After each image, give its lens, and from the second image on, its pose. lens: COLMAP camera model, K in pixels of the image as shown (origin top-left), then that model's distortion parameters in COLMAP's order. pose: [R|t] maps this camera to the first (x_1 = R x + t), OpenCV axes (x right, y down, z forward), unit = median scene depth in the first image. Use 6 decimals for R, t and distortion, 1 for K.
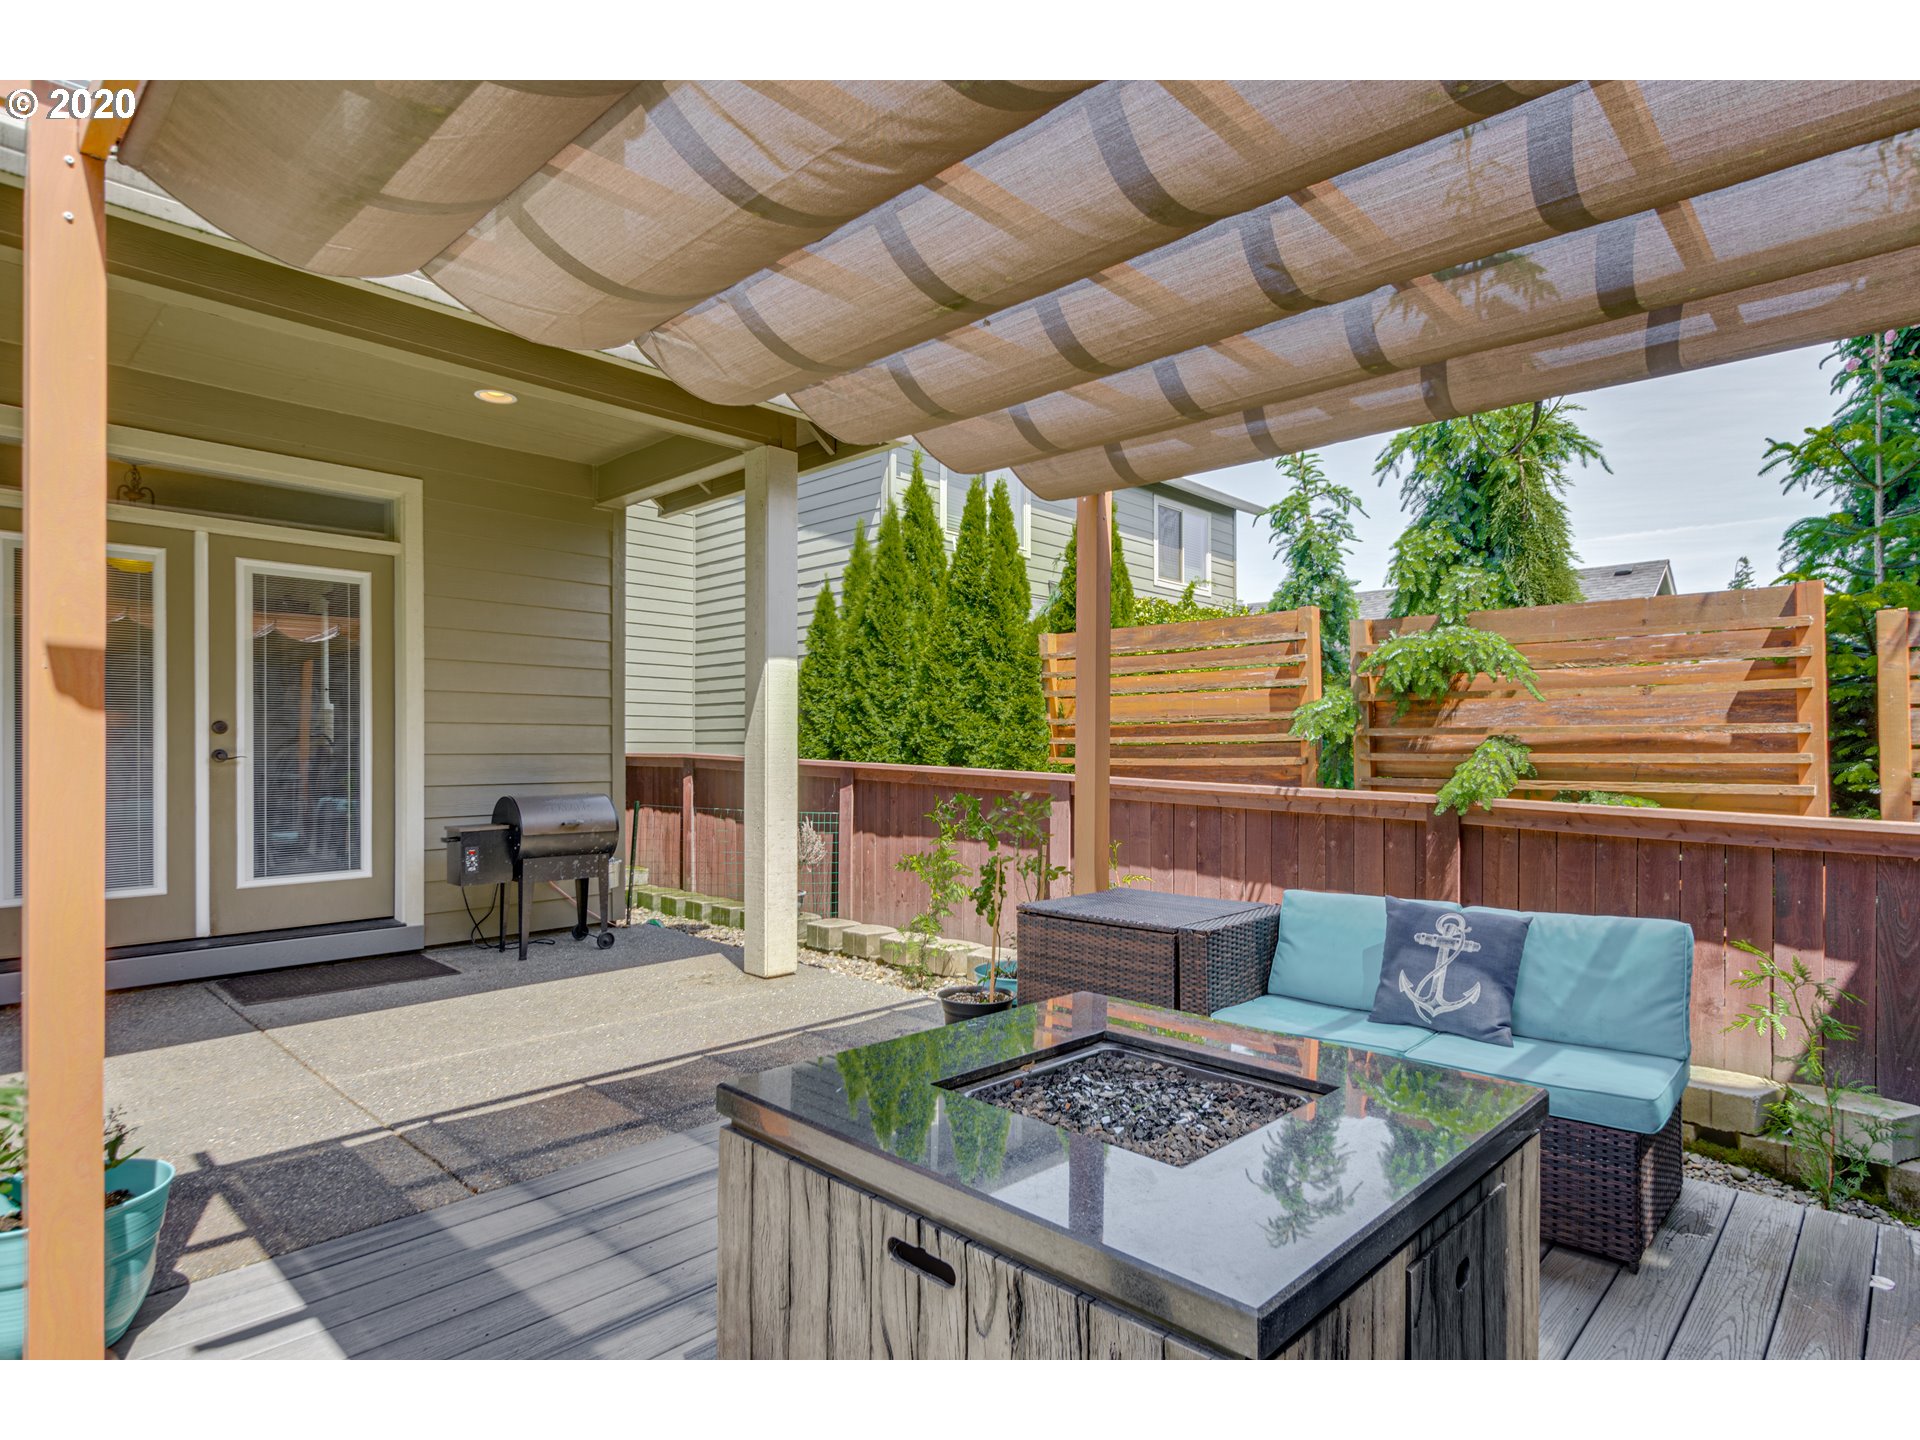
lens RADIAL K [[1061.7, 0, 992.4], [0, 1061.7, 734.4], [0, 0, 1]] dist [-0.002982, -0.002405]
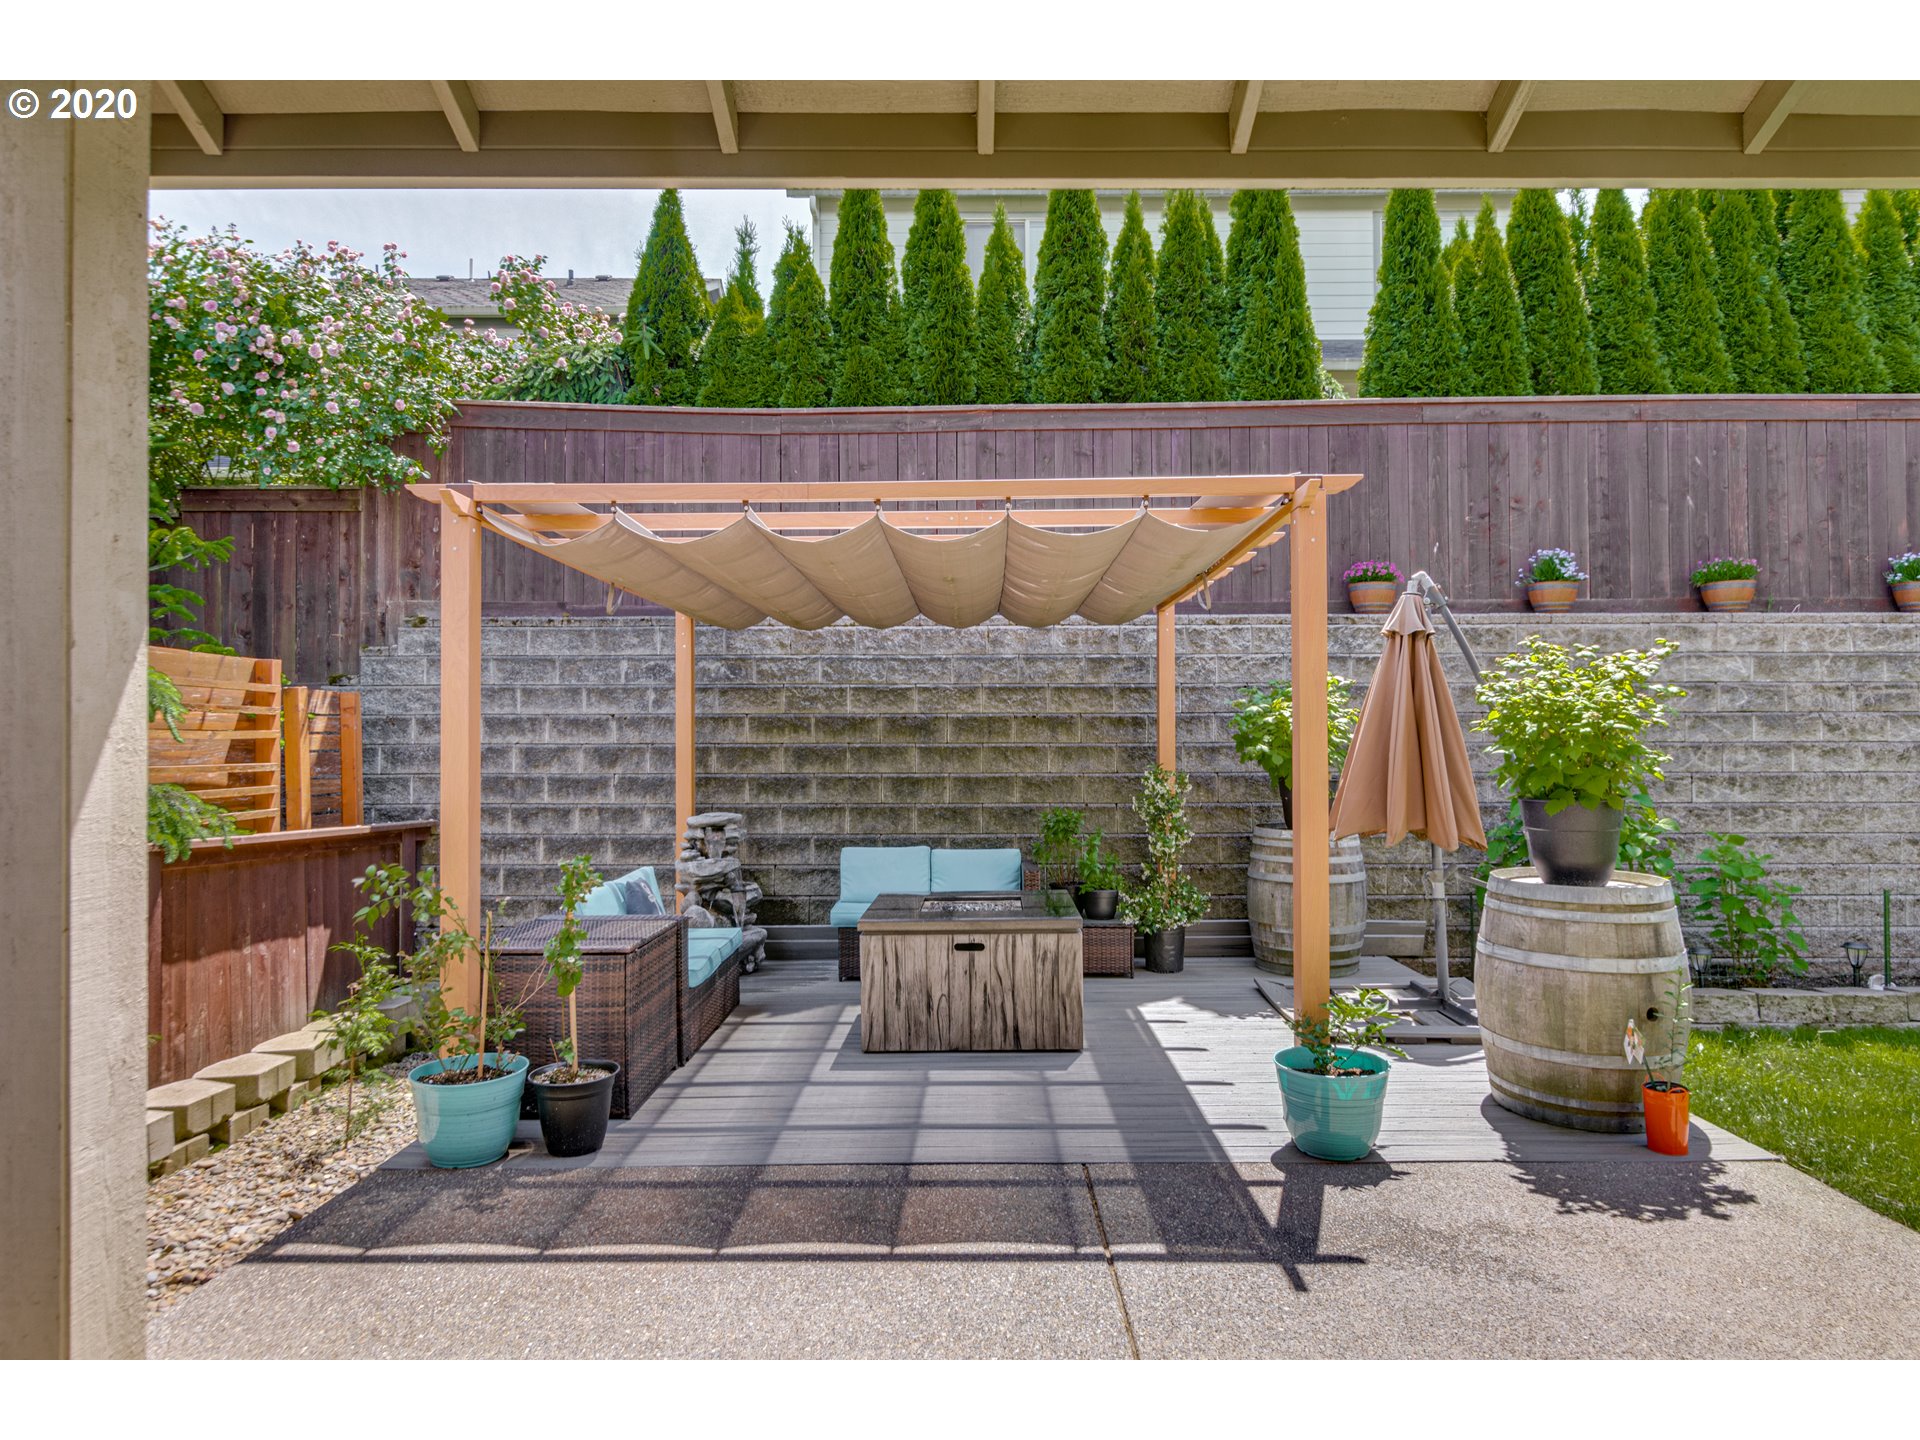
lens RADIAL K [[1061.7, 0, 992.4], [0, 1061.7, 734.4], [0, 0, 1]] dist [-0.002982, -0.002405]
pose [[-0.676510, 0.008772, 0.736382, -0.860843], [-0.006879, 0.999810, -0.018230, -0.030251], [-0.736402, -0.017398, -0.676321, 1.250948]]
